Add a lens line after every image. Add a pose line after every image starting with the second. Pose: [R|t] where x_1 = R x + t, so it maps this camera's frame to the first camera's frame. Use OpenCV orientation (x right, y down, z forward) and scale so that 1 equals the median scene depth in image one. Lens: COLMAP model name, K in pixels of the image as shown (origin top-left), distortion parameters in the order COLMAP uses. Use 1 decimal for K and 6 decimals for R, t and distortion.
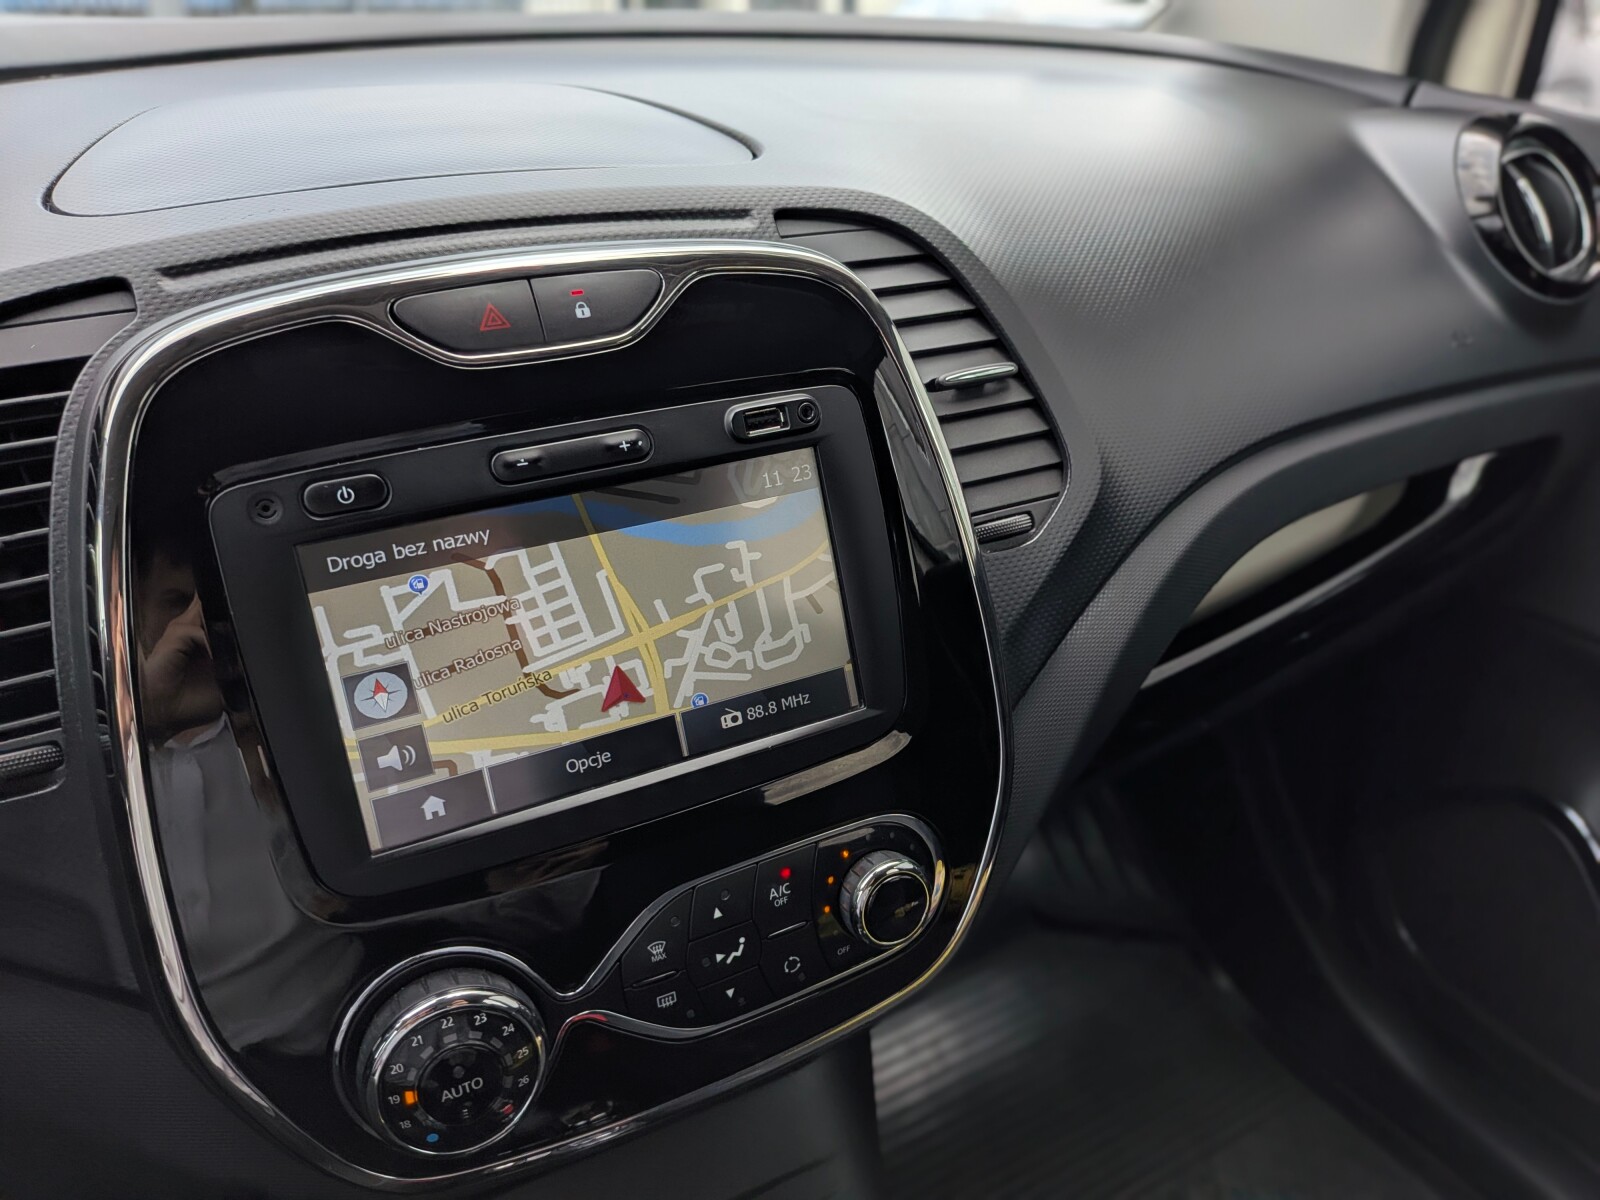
lens RADIAL K [[1156.9, 0, 806.7], [0, 1156.9, 603.7], [0, 0, 1]] dist [0.084975, -0.175127]
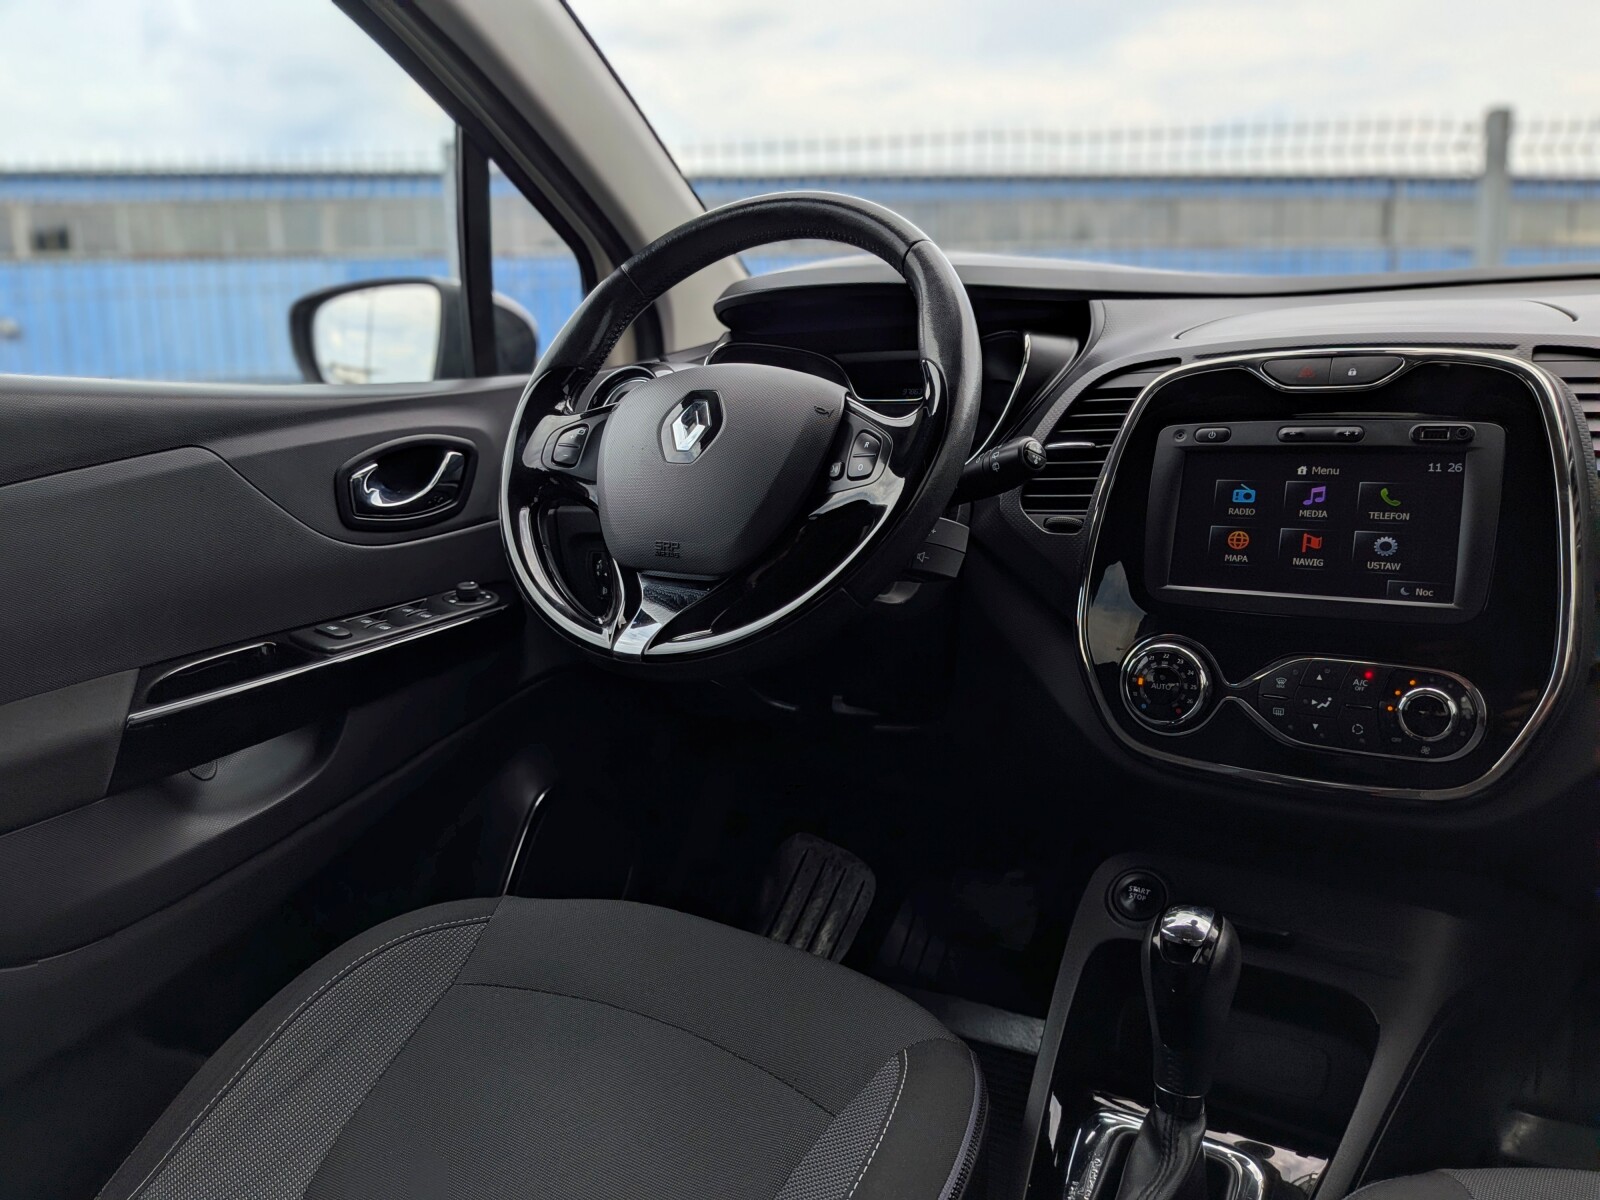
lens RADIAL K [[1167.2, 0, 771.8], [0, 1167.2, 582.3], [0, 0, 1]] dist [0.077760, -0.165131]
pose [[0.492247, 0.159202, -0.855773, 1.081857], [-0.375317, 0.925869, -0.043643, 0.537708], [0.785385, 0.342669, 0.515507, -0.709741]]
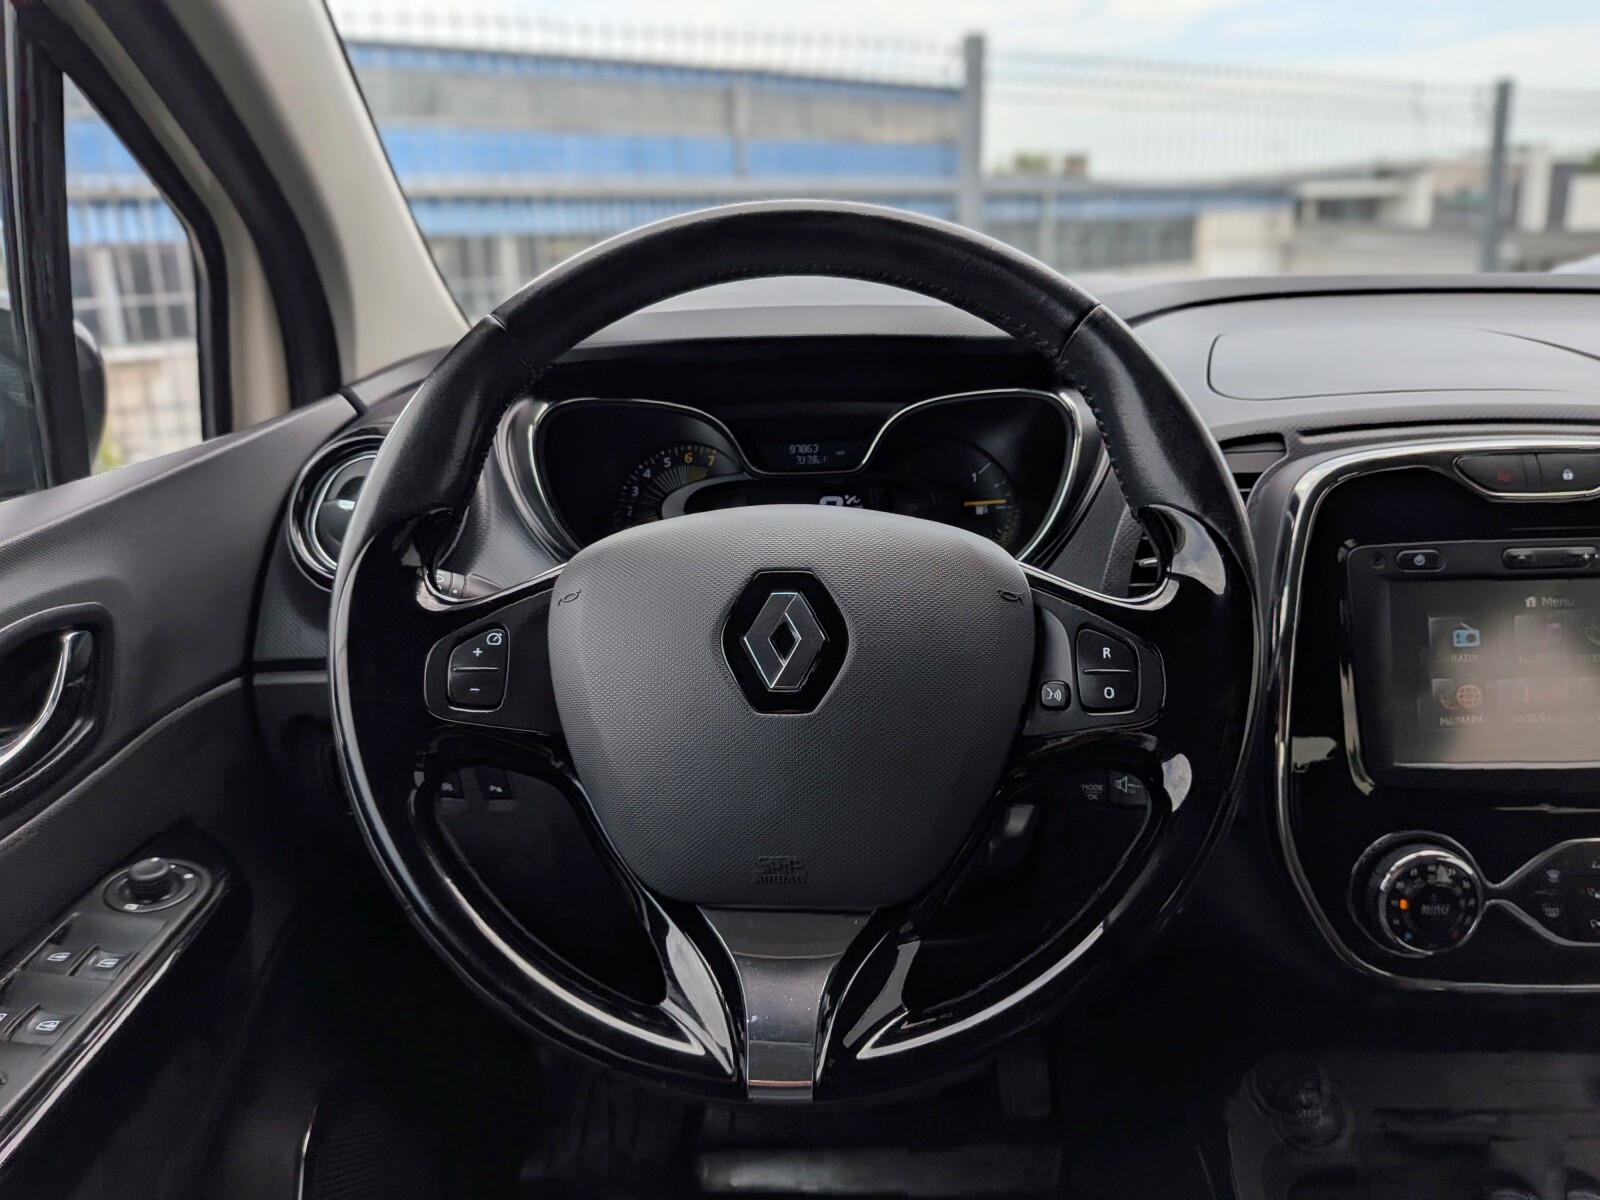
lens RADIAL K [[1170.5, 0, 785.7], [0, 1170.5, 592.0], [0, 0, 1]] dist [0.042577, -0.092136]
pose [[0.863983, 0.141448, -0.483245, -0.310281], [-0.216045, 0.971037, -0.102035, 0.305956], [0.454816, 0.192559, 0.869519, -0.881603]]
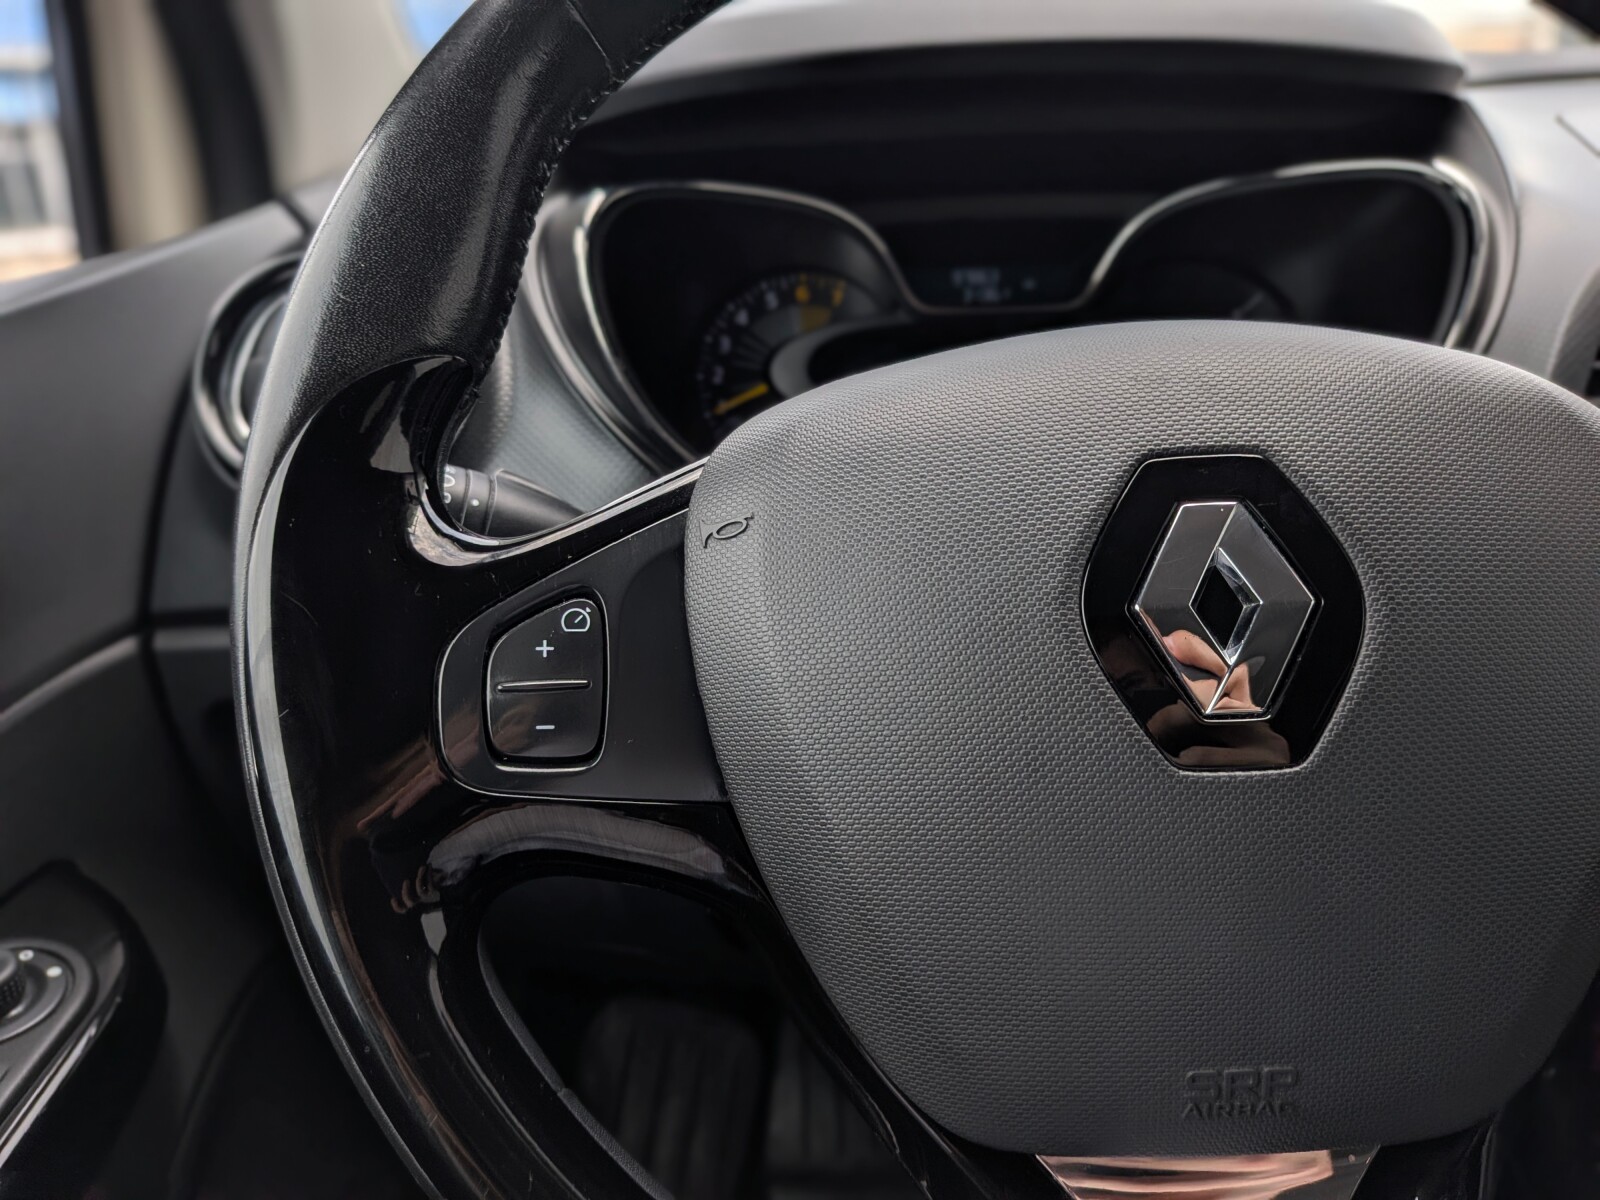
lens RADIAL K [[1154.4, 0, 800.0], [0, 1154.4, 600.0], [0, 0, 1]] dist [0.003165, -0.000242]
pose [[0.877776, 0.180745, -0.443667, -0.839053], [-0.203375, 0.979095, -0.003497, 0.261552], [0.433760, 0.093300, 0.896185, -0.383066]]
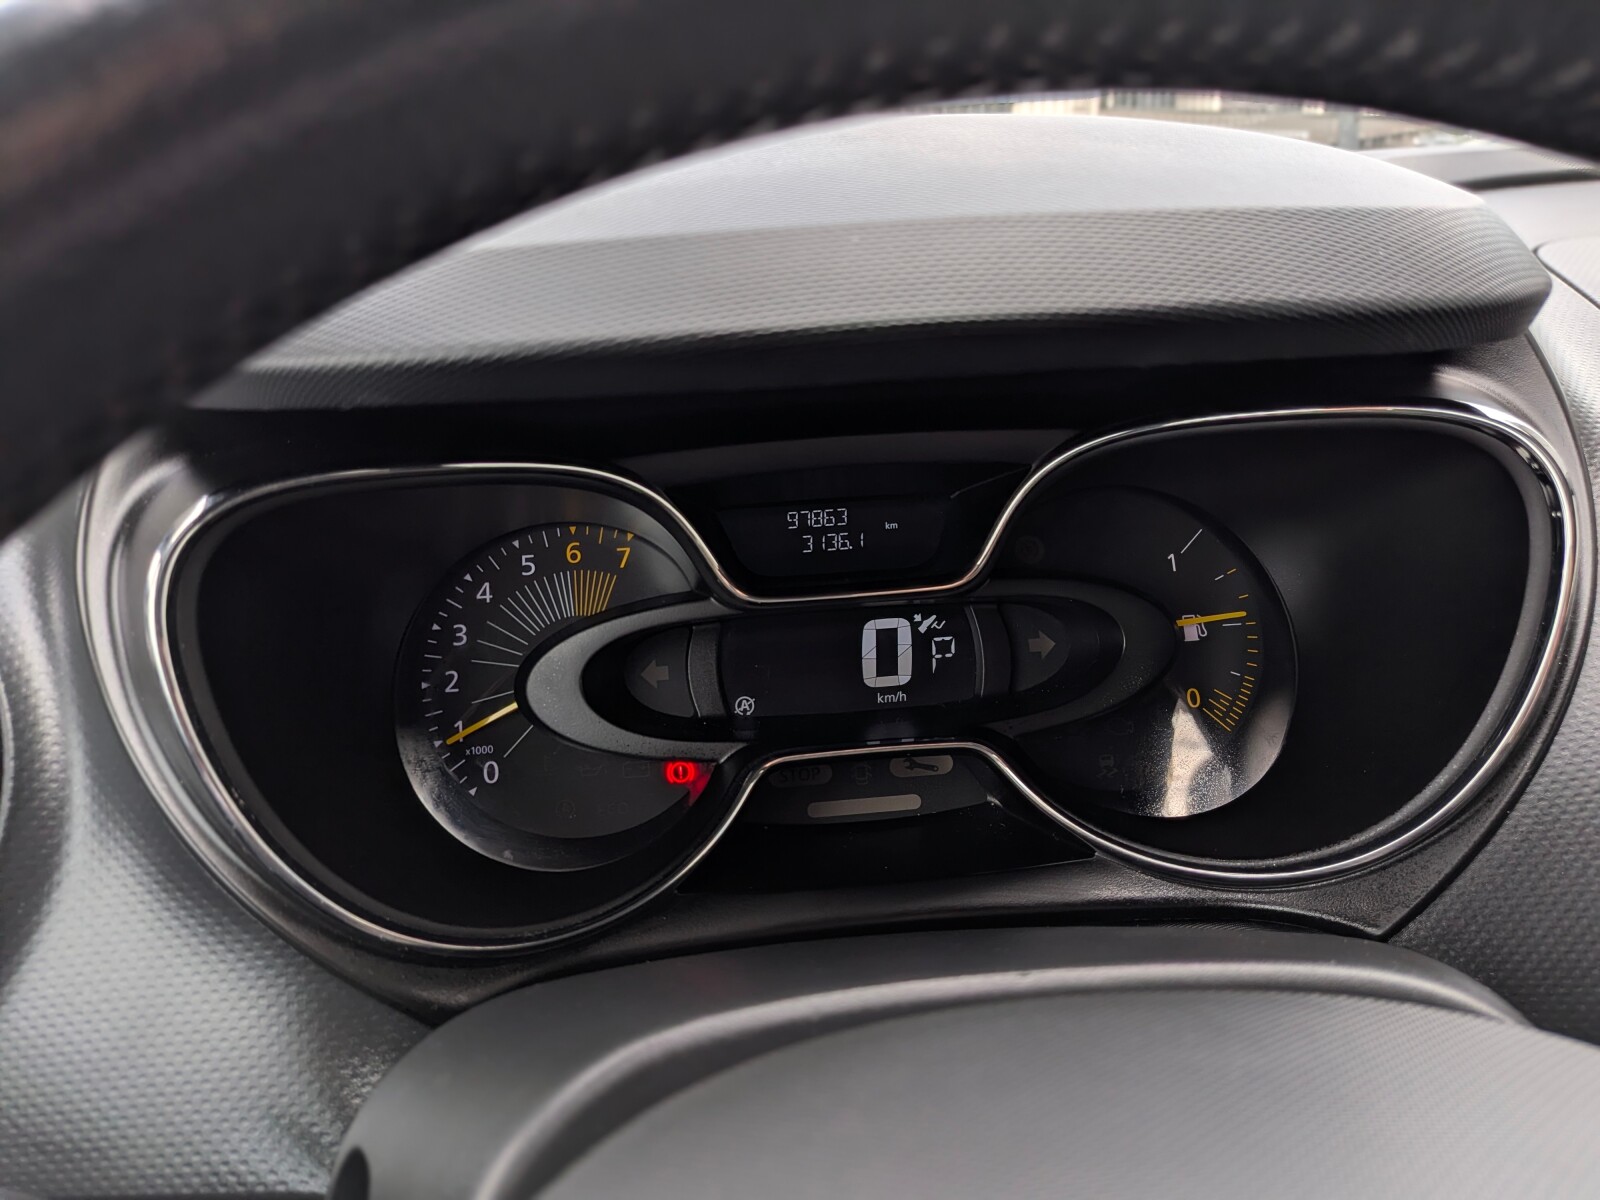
lens RADIAL K [[1161.4, 0, 794.5], [0, 1161.4, 587.1], [0, 0, 1]] dist [0.085455, -0.181059]
pose [[0.935680, 0.110536, -0.335091, -1.018528], [-0.136891, 0.989002, -0.056003, -0.051677], [0.325215, 0.098272, 0.940520, -0.020552]]
